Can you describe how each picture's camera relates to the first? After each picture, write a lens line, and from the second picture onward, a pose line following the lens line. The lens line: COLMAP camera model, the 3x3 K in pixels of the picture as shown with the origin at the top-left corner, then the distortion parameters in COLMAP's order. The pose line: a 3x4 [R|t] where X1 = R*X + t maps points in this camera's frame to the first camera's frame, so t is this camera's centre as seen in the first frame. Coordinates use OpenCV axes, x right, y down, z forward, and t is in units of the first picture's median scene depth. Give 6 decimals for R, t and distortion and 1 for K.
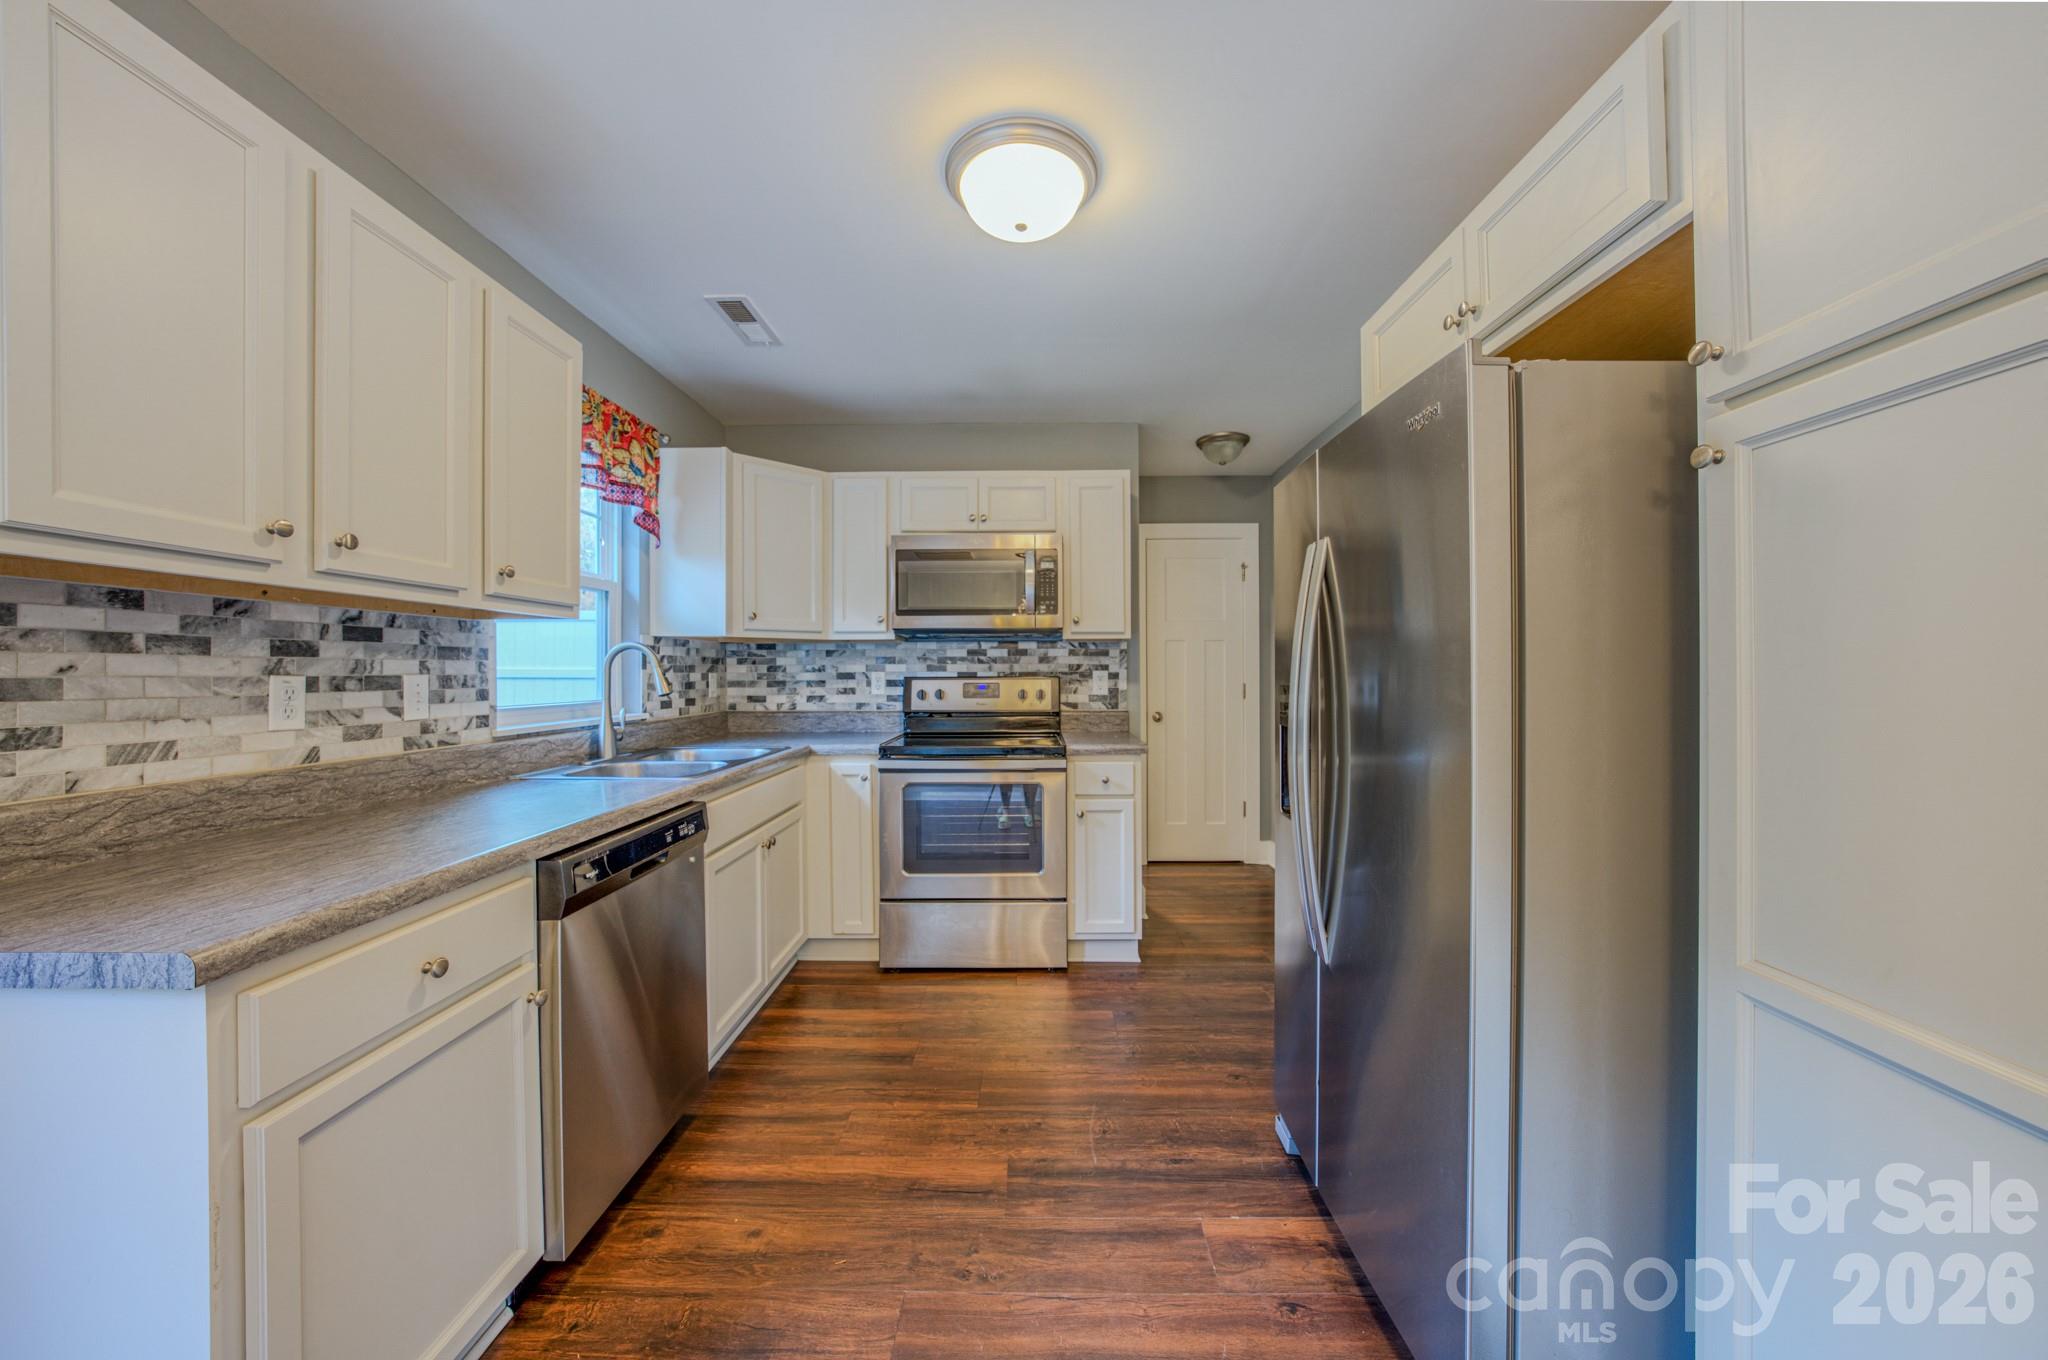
lens RADIAL K [[701.5, 0, 1026.9], [0, 701.5, 671.7], [0, 0, 1]] dist [-0.023146, 0.004743]
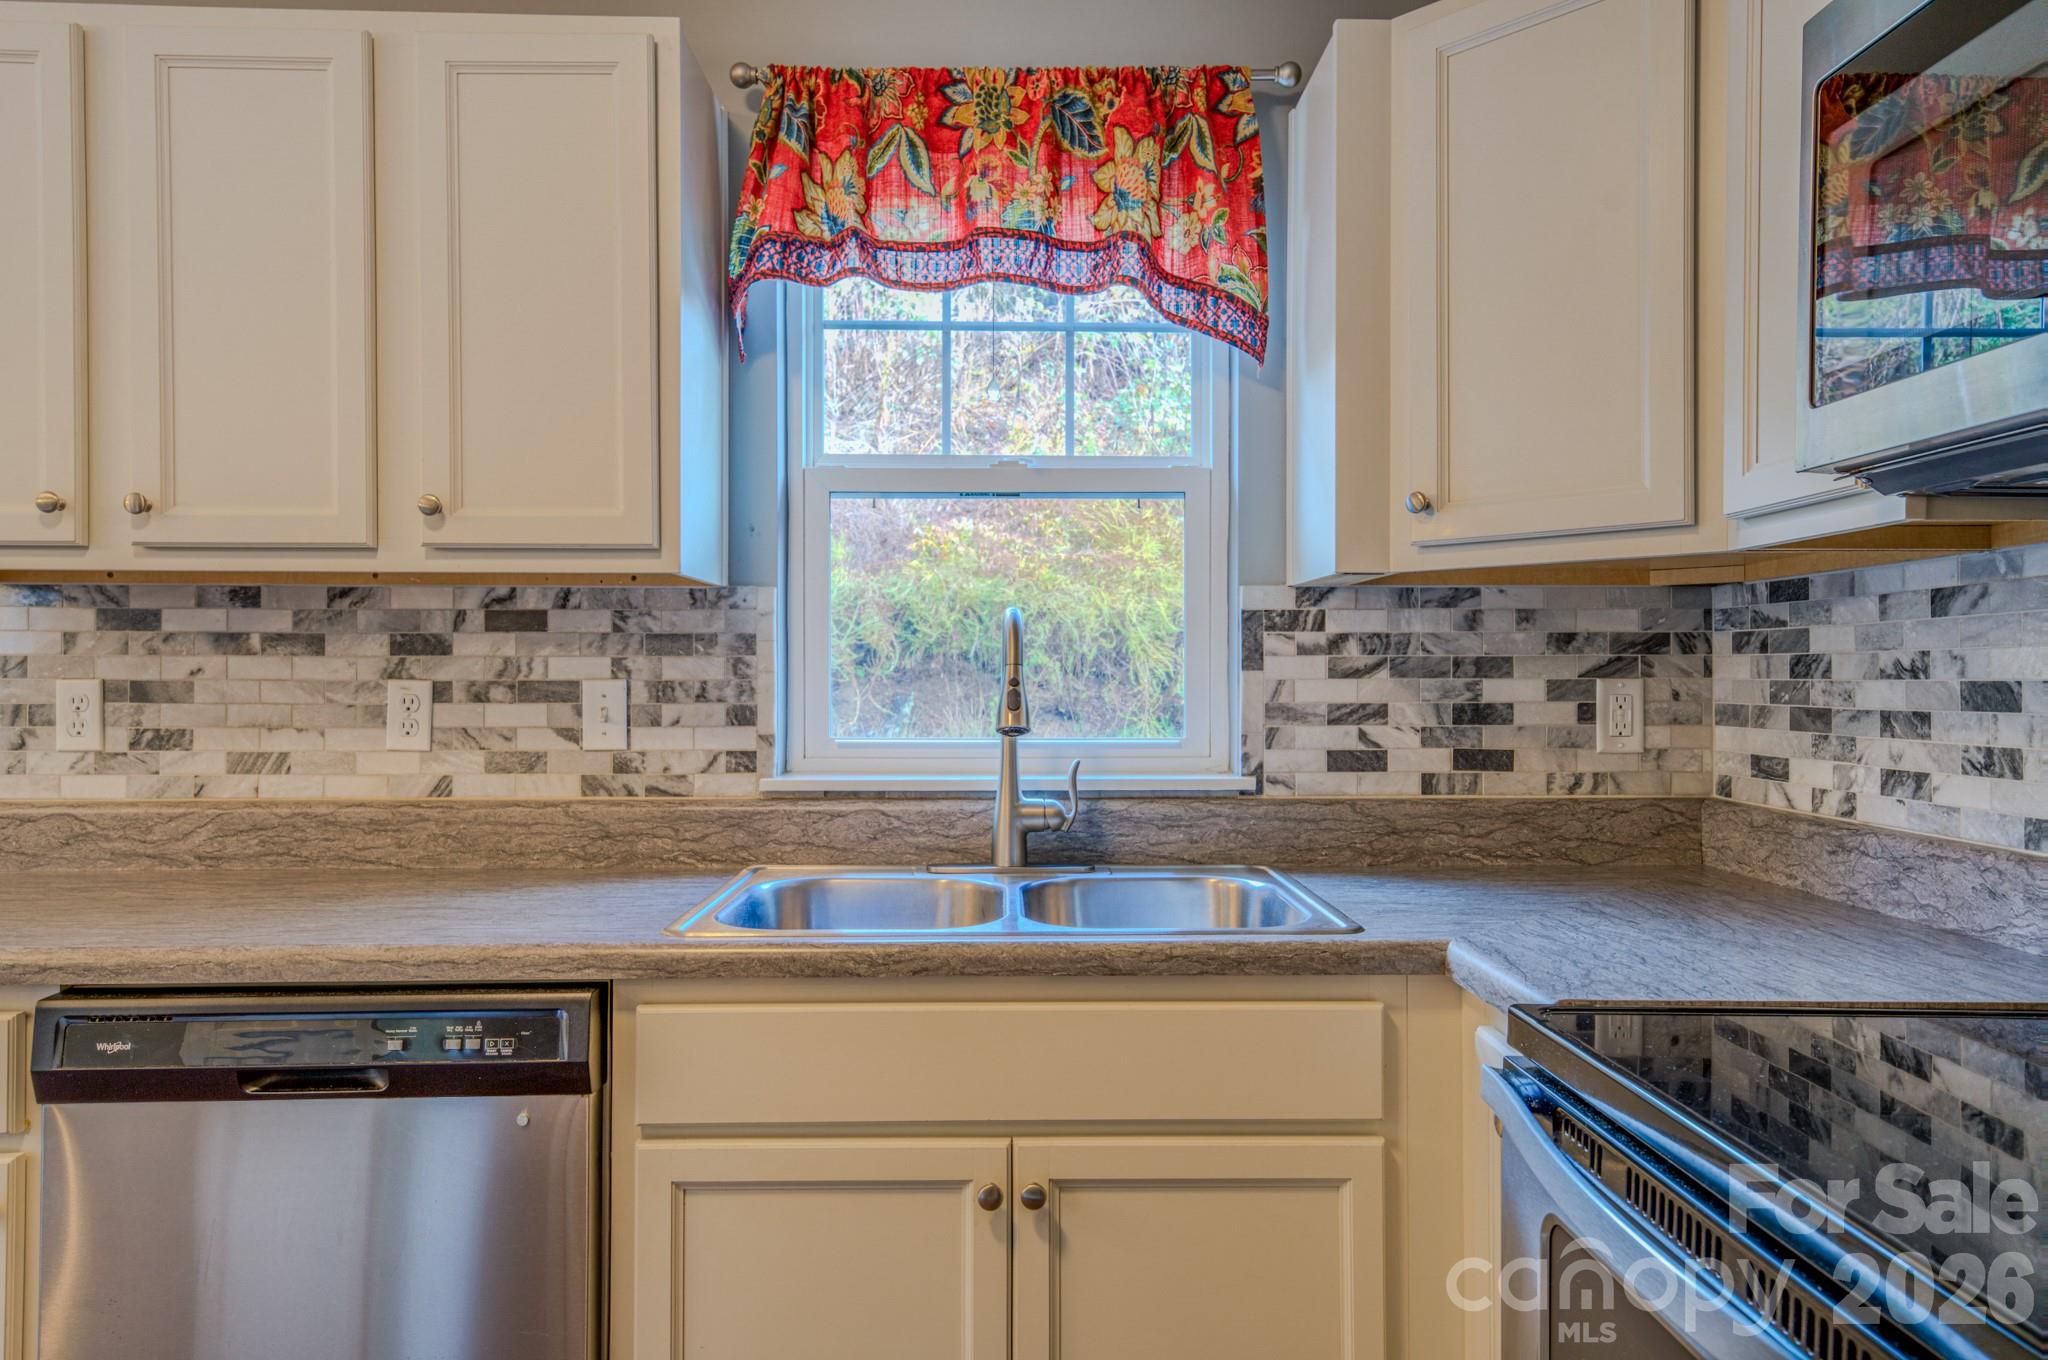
lens RADIAL K [[1347.3, 0, 1019.6], [0, 1347.3, 668.6], [0, 0, 1]] dist [0.031821, -0.002525]
pose [[0.023222, -0.001129, -0.999730, 0.258746], [-0.000676, 0.999999, -0.001145, -0.003202], [0.999730, 0.000702, 0.023222, 0.926095]]
